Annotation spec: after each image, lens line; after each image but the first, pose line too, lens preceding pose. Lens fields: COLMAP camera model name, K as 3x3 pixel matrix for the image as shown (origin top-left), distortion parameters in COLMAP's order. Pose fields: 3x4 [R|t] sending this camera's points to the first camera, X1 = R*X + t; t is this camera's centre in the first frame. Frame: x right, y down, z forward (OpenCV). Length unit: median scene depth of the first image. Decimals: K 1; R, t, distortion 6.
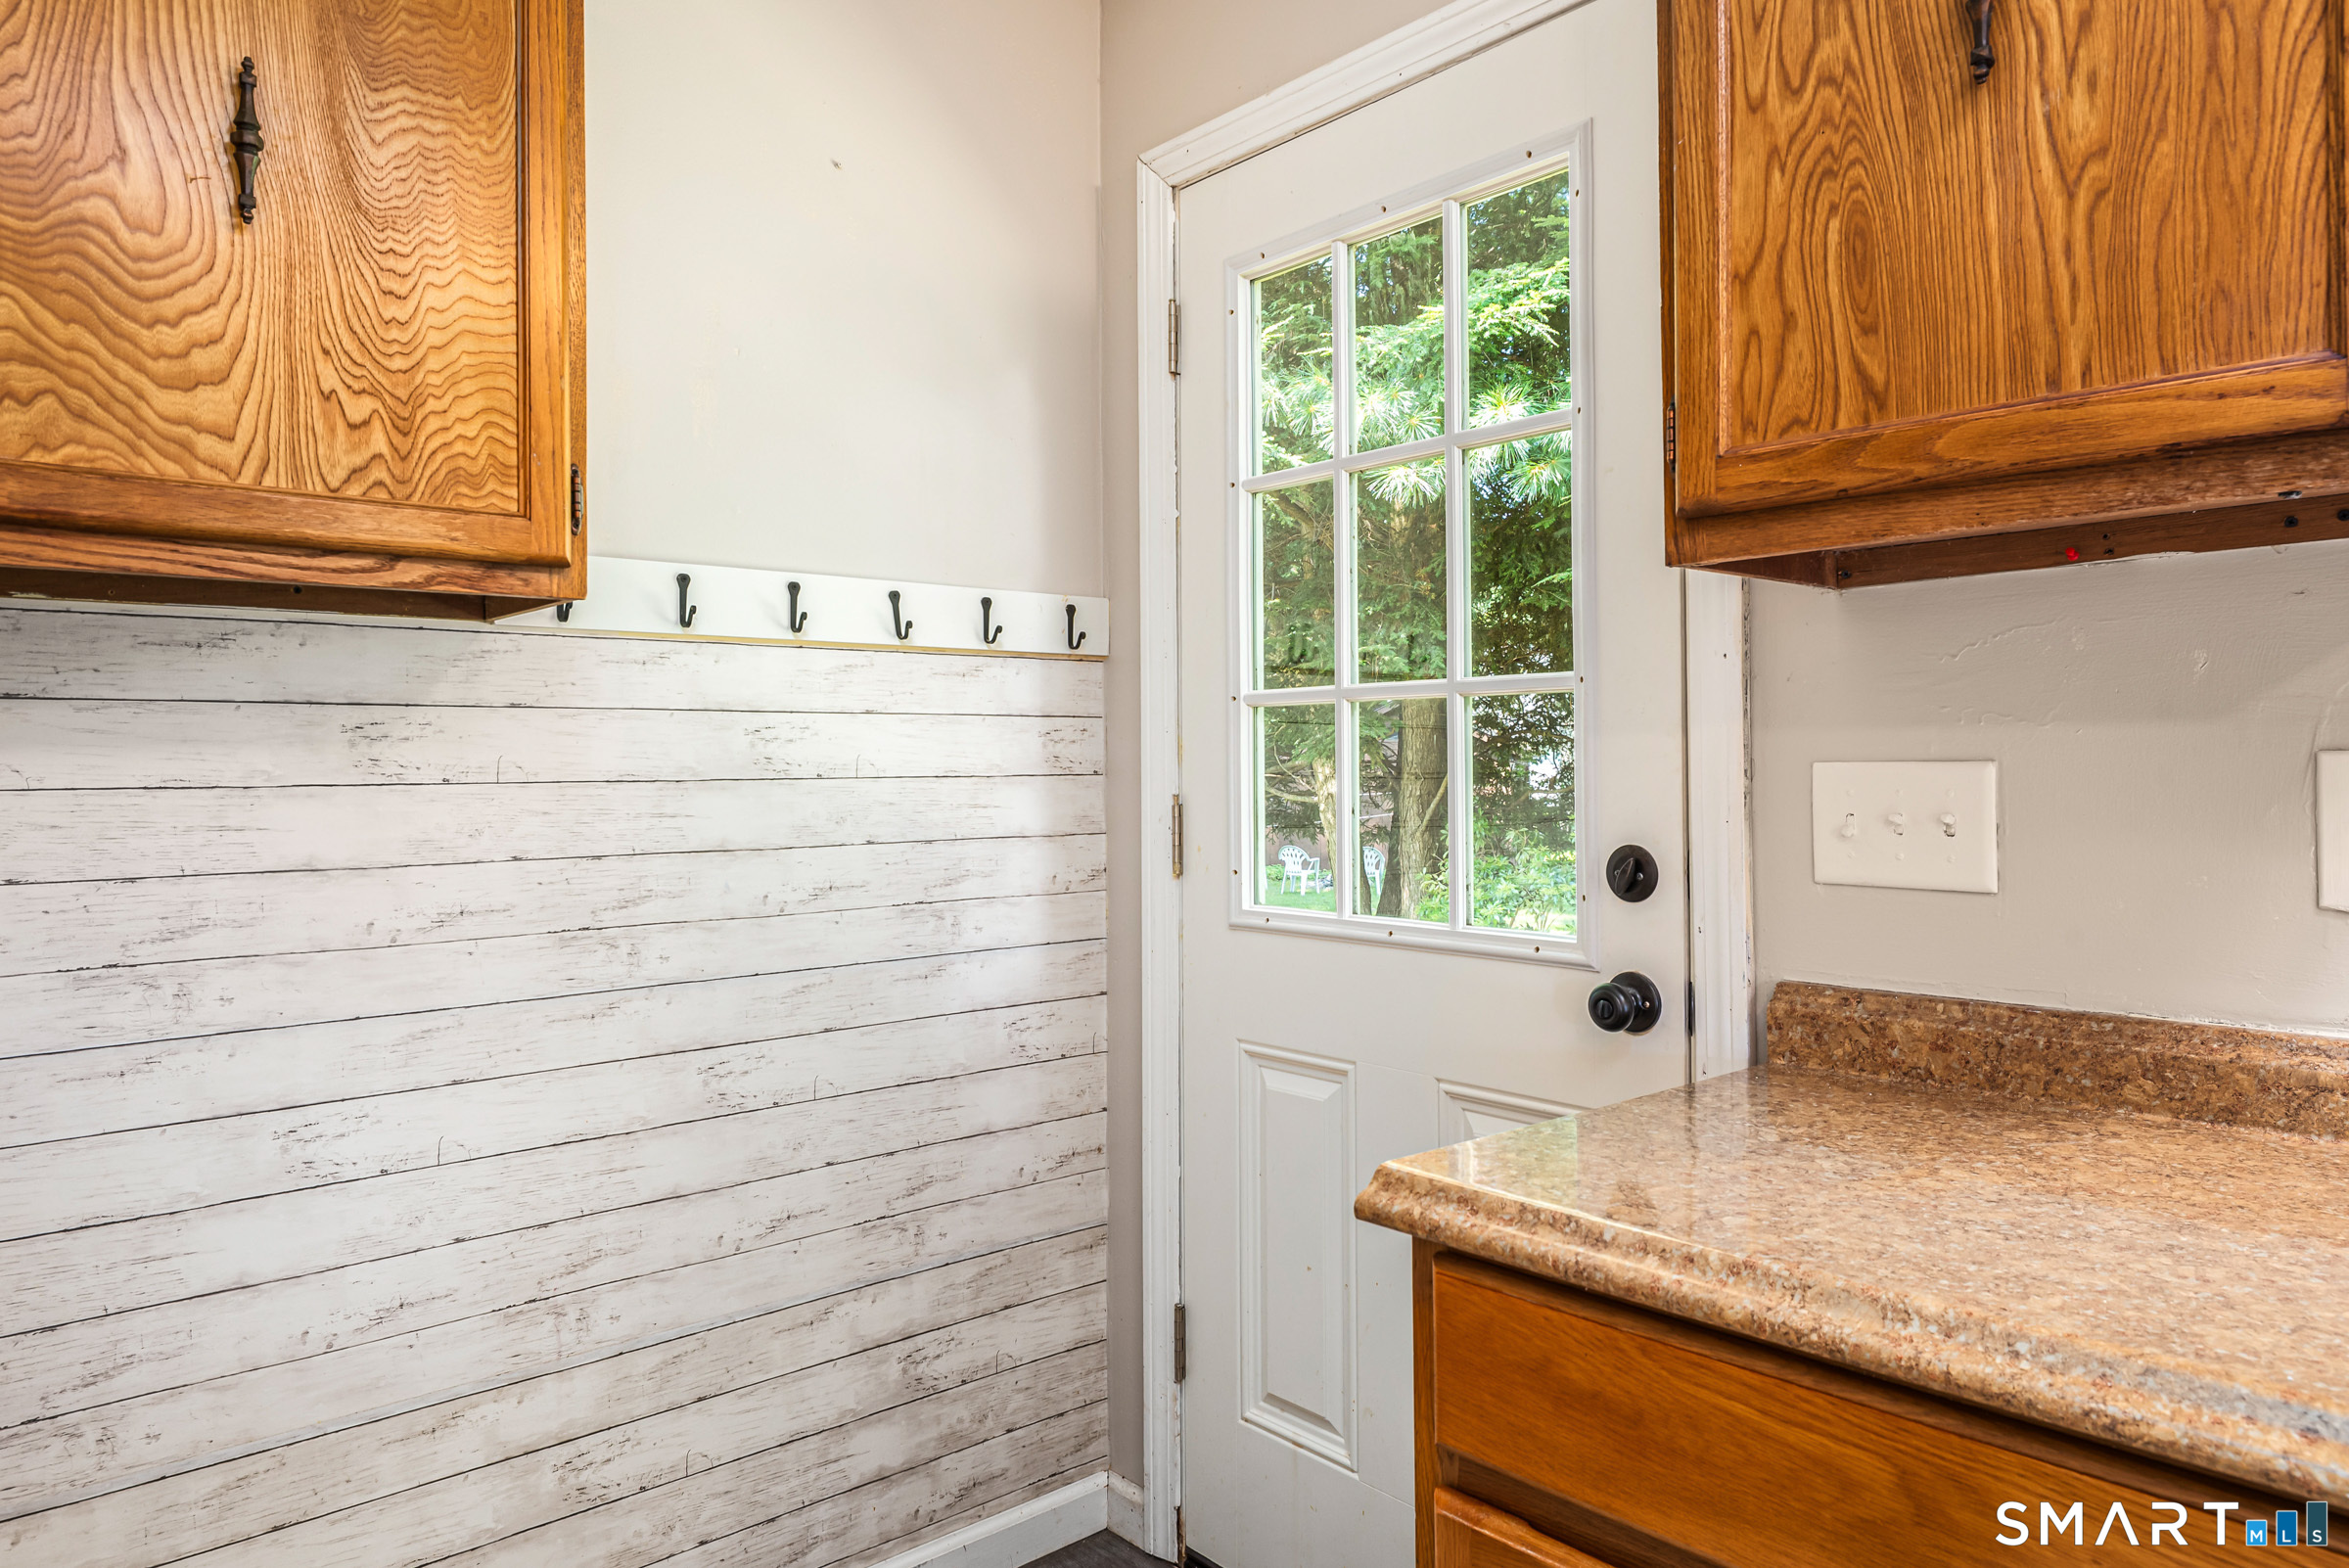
lens RADIAL K [[1492.1, 0, 1148.6], [0, 1492.1, 754.7], [0, 0, 1]] dist [0.003843, -0.003727]
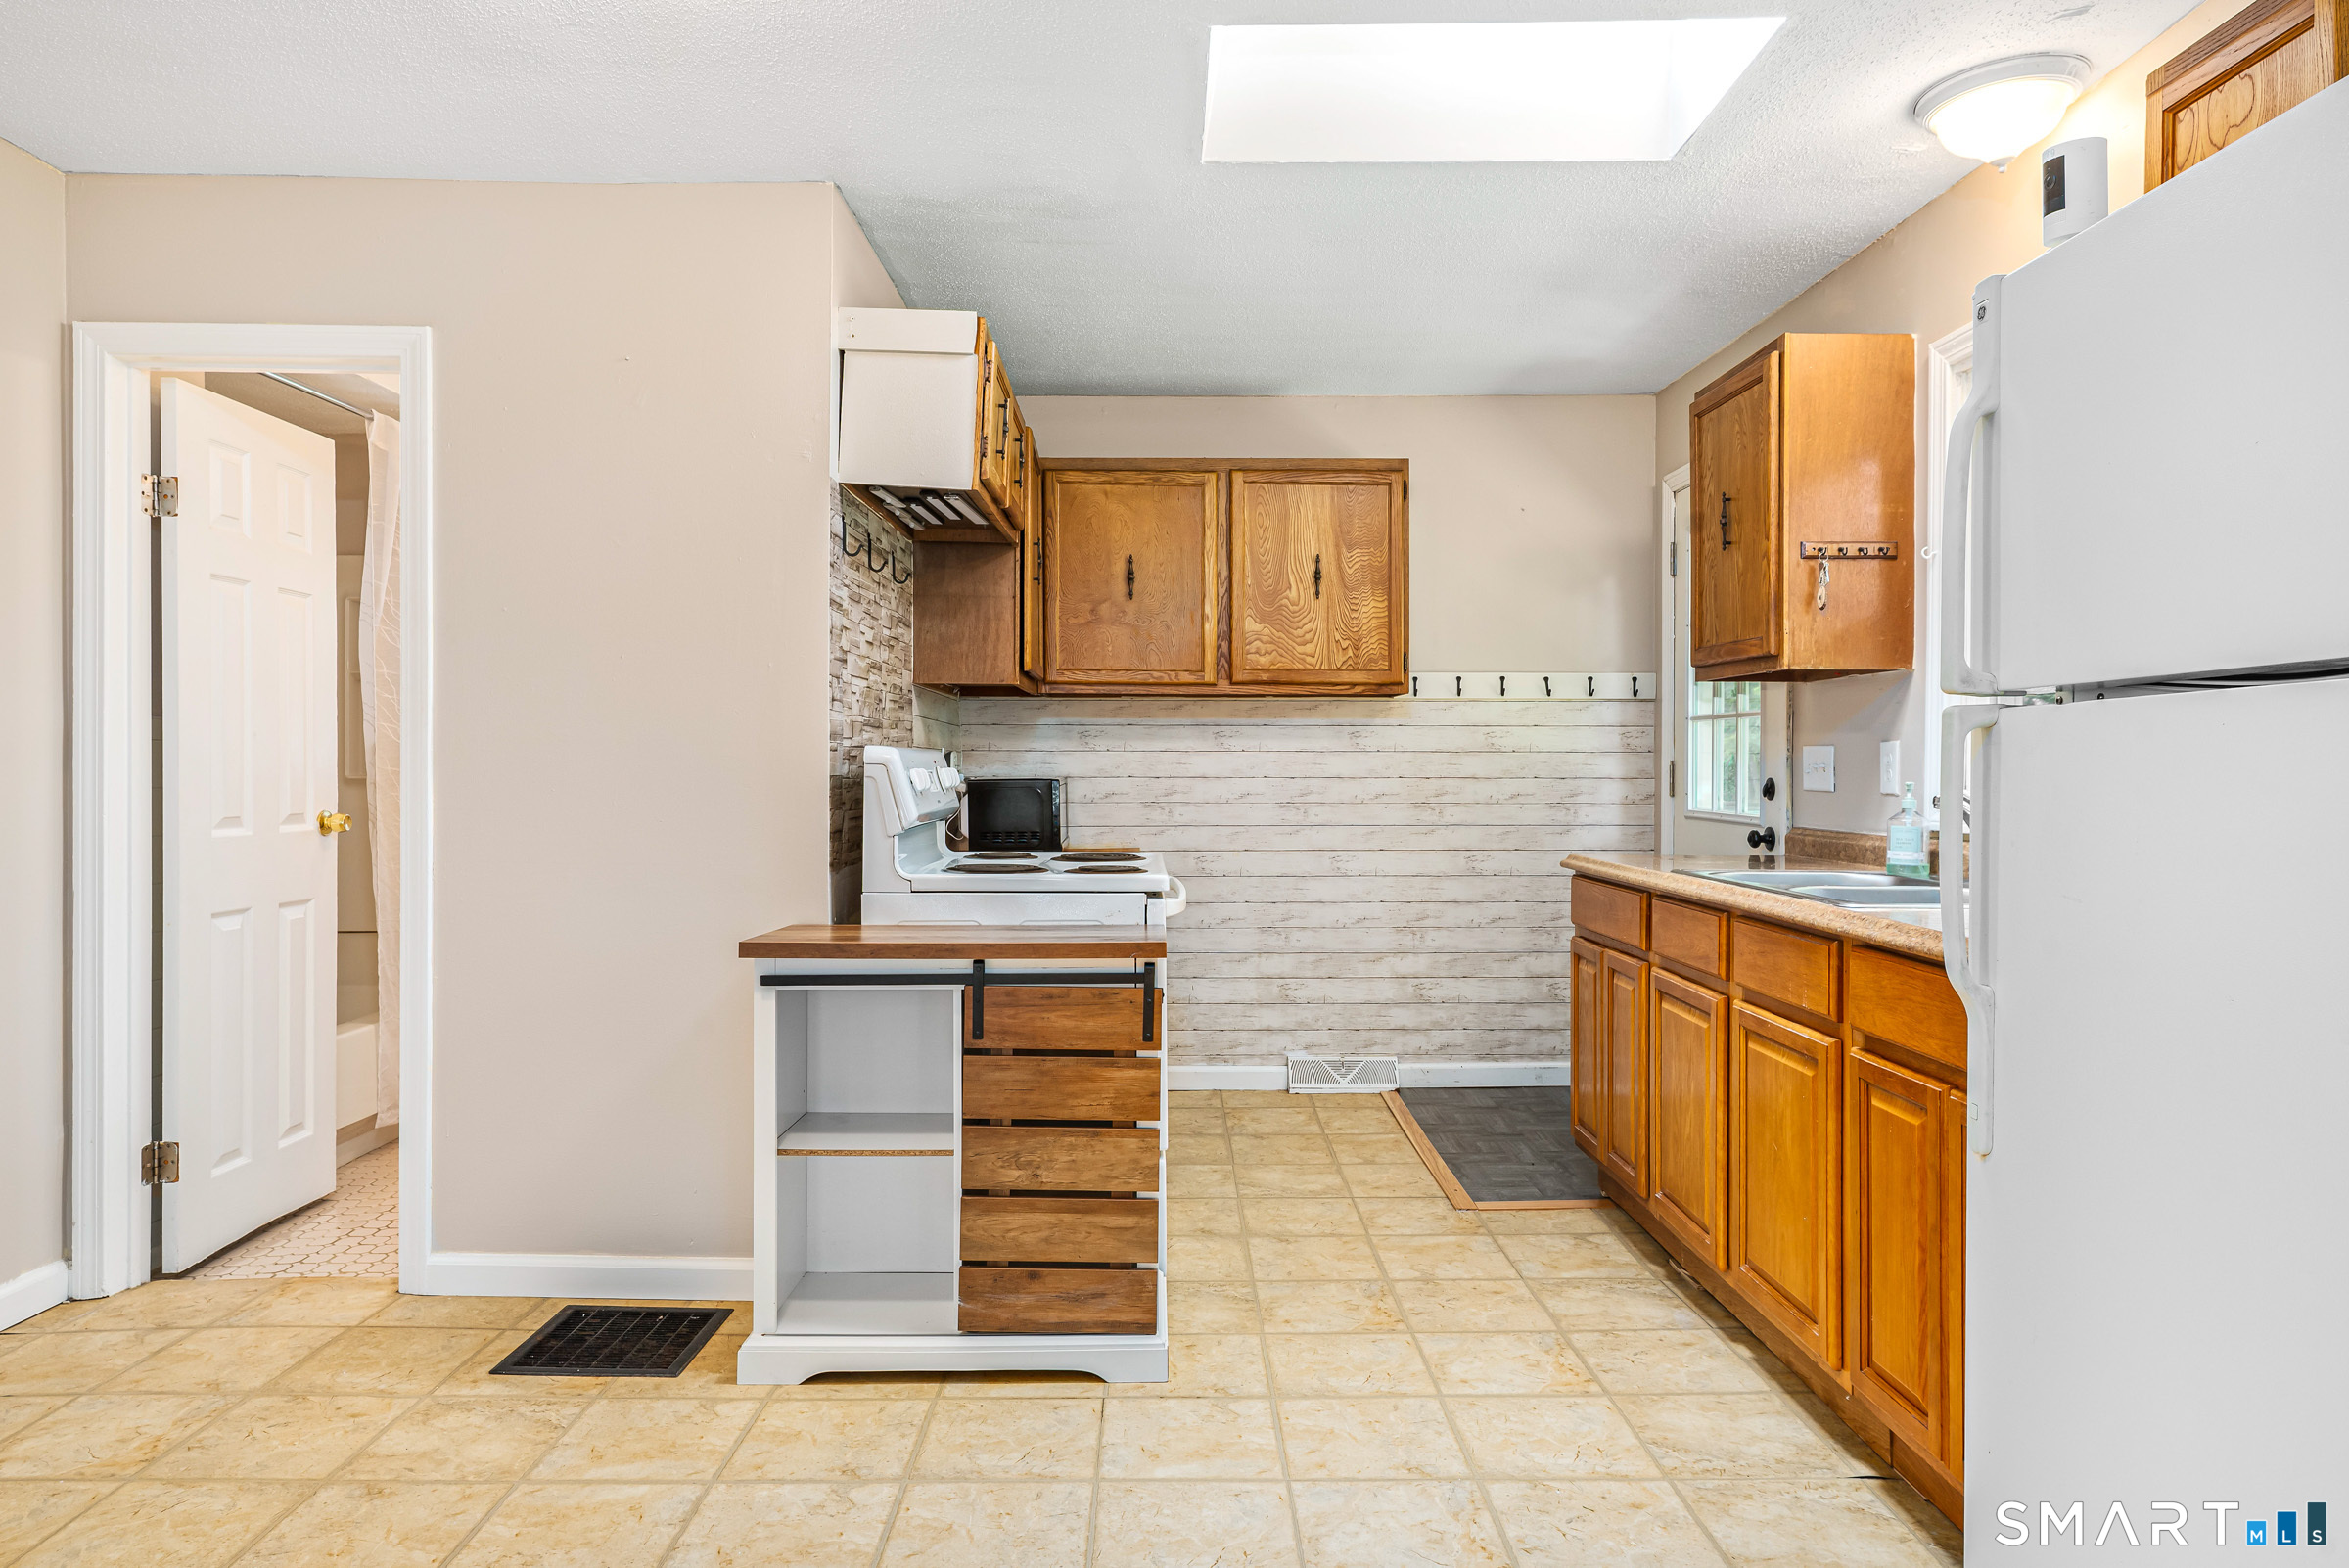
lens RADIAL K [[1396.6, 0, 1163.1], [0, 1396.6, 779.8], [0, 0, 1]] dist [0.015357, -0.003740]
pose [[0.762741, 0.019562, -0.646408, 1.238347], [-0.004050, 0.999667, 0.025474, 0.007538], [0.646691, -0.016812, 0.762567, -1.739837]]
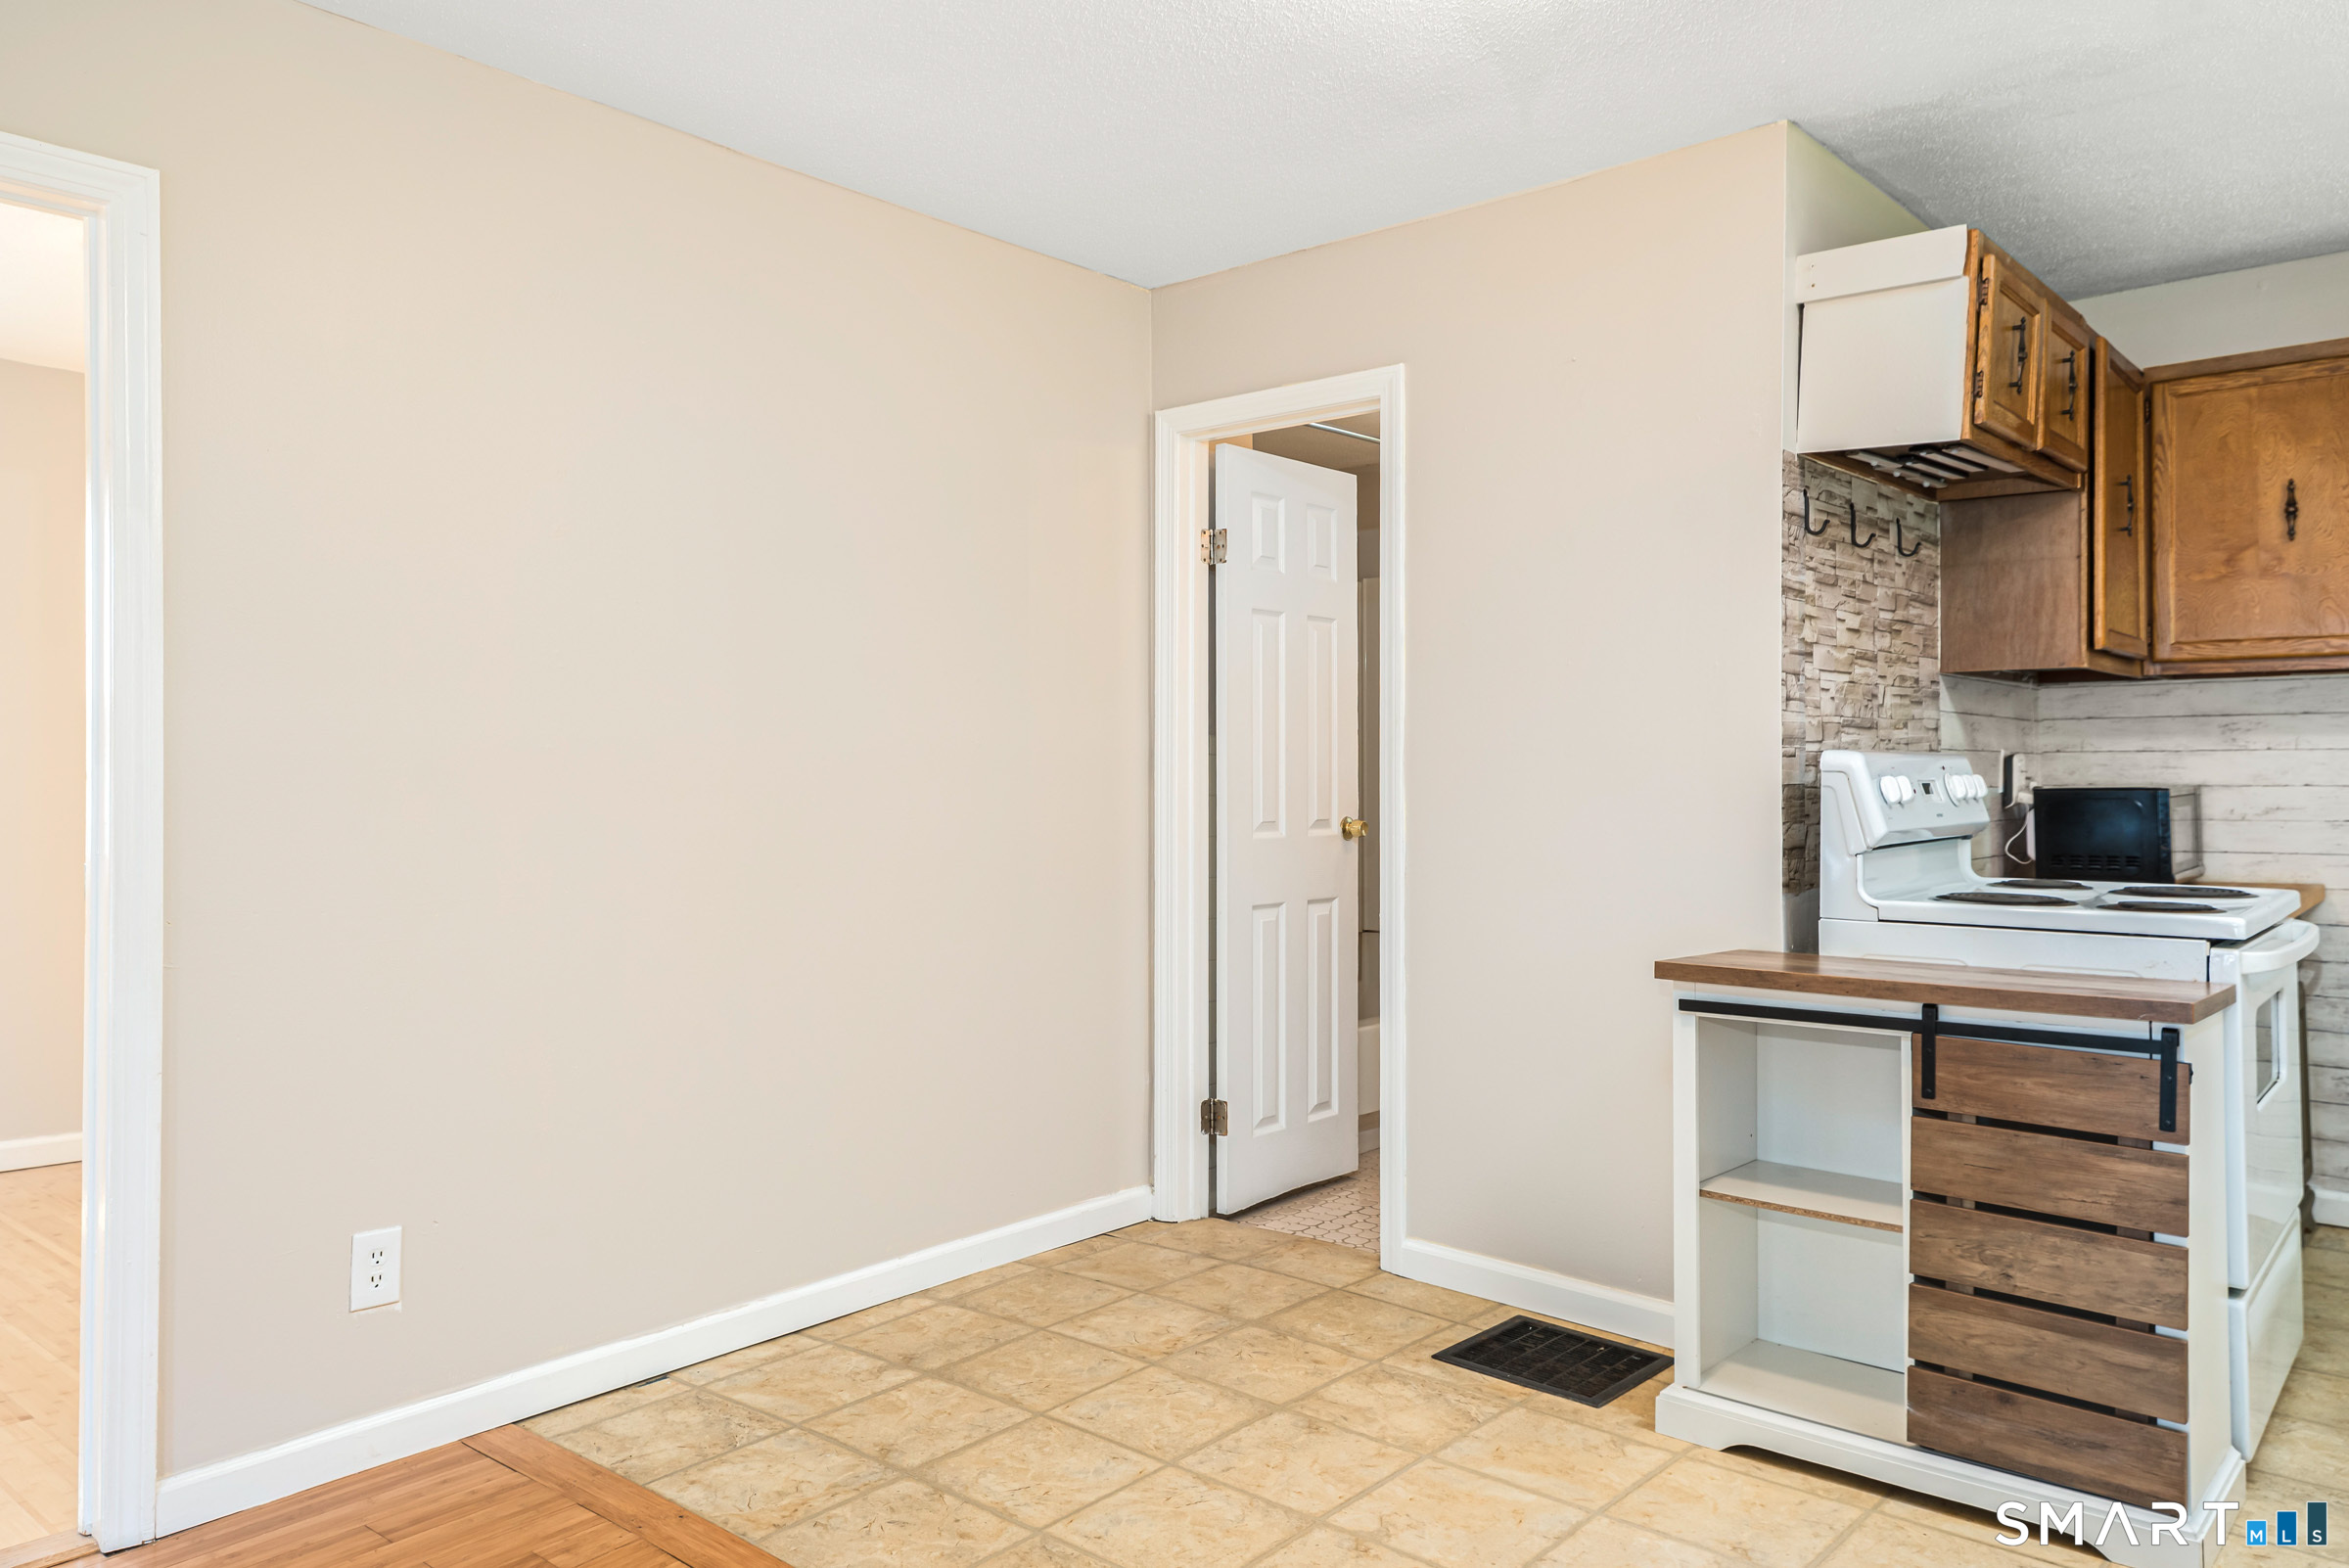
lens RADIAL K [[1609.8, 0, 1171.3], [0, 1609.8, 771.3], [0, 0, 1]] dist [0.029683, -0.000150]
pose [[0.146478, 0.009681, -0.989167, 1.519987], [0.013668, 0.999837, 0.011810, 0.001903], [0.989120, -0.015249, 0.146322, -1.586614]]
